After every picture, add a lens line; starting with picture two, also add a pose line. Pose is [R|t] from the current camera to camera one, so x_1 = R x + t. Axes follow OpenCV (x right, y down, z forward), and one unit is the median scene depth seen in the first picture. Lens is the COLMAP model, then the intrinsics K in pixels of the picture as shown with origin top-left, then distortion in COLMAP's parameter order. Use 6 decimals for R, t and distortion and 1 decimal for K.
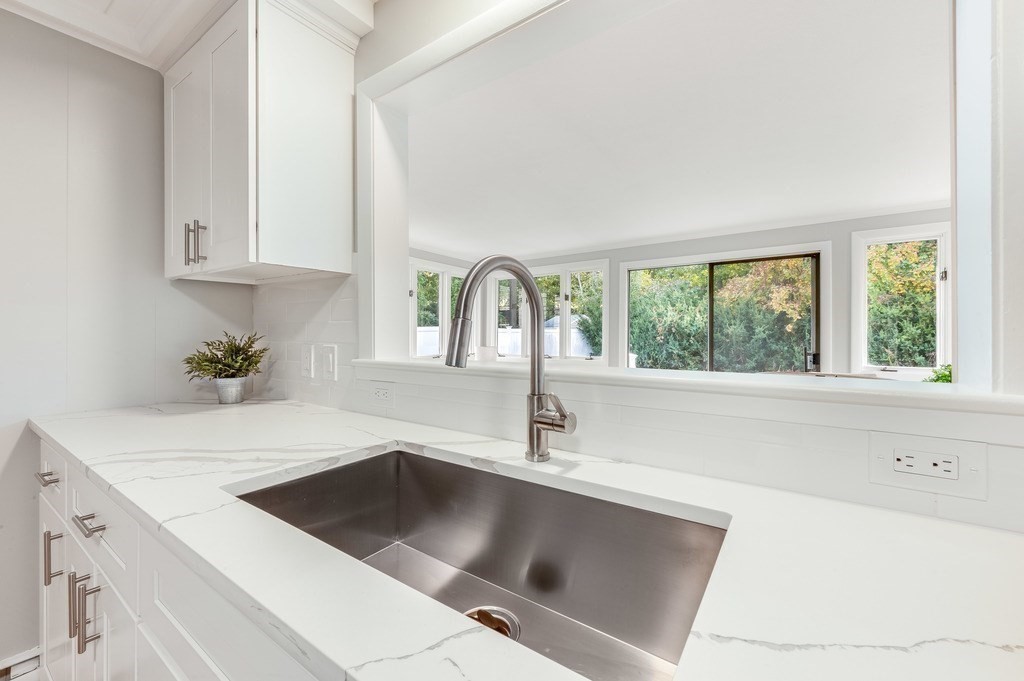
lens RADIAL K [[408.9, 0, 512.3], [0, 408.9, 332.8], [0, 0, 1]] dist [-0.001765, -0.000099]
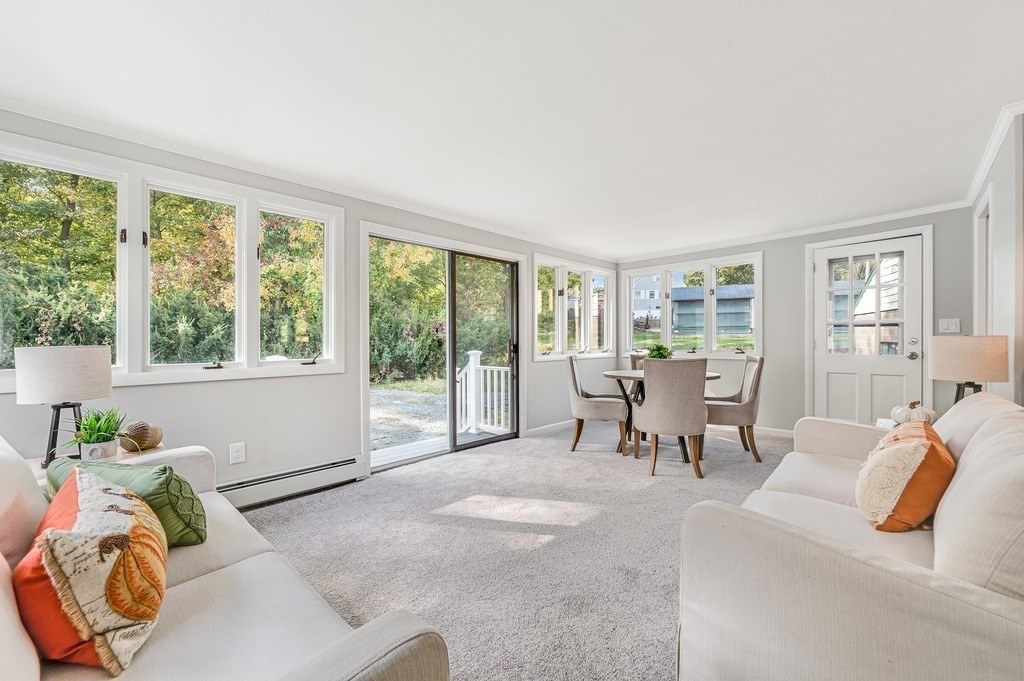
lens RADIAL K [[408.9, 0, 510.7], [0, 408.9, 338.8], [0, 0, 1]] dist [-0.001765, -0.000099]
pose [[0.169883, -0.000834, 0.985464, -0.130271], [-0.004392, 0.999989, 0.001603, 0.008710], [-0.985455, -0.004601, 0.169877, 0.224825]]
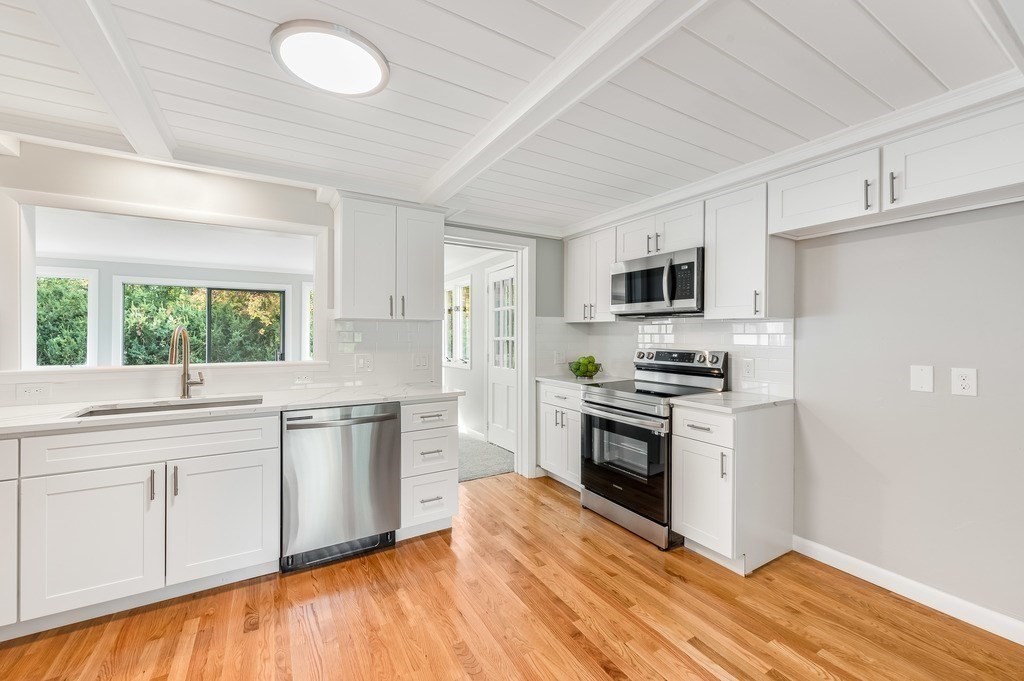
lens RADIAL K [[408.9, 0, 513.5], [0, 408.9, 332.5], [0, 0, 1]] dist [-0.001765, -0.000099]
pose [[0.406882, 0.005846, 0.913462, -0.099293], [-0.004782, 0.999979, -0.004269, -0.008049], [-0.913468, -0.002631, 0.406901, -0.135610]]
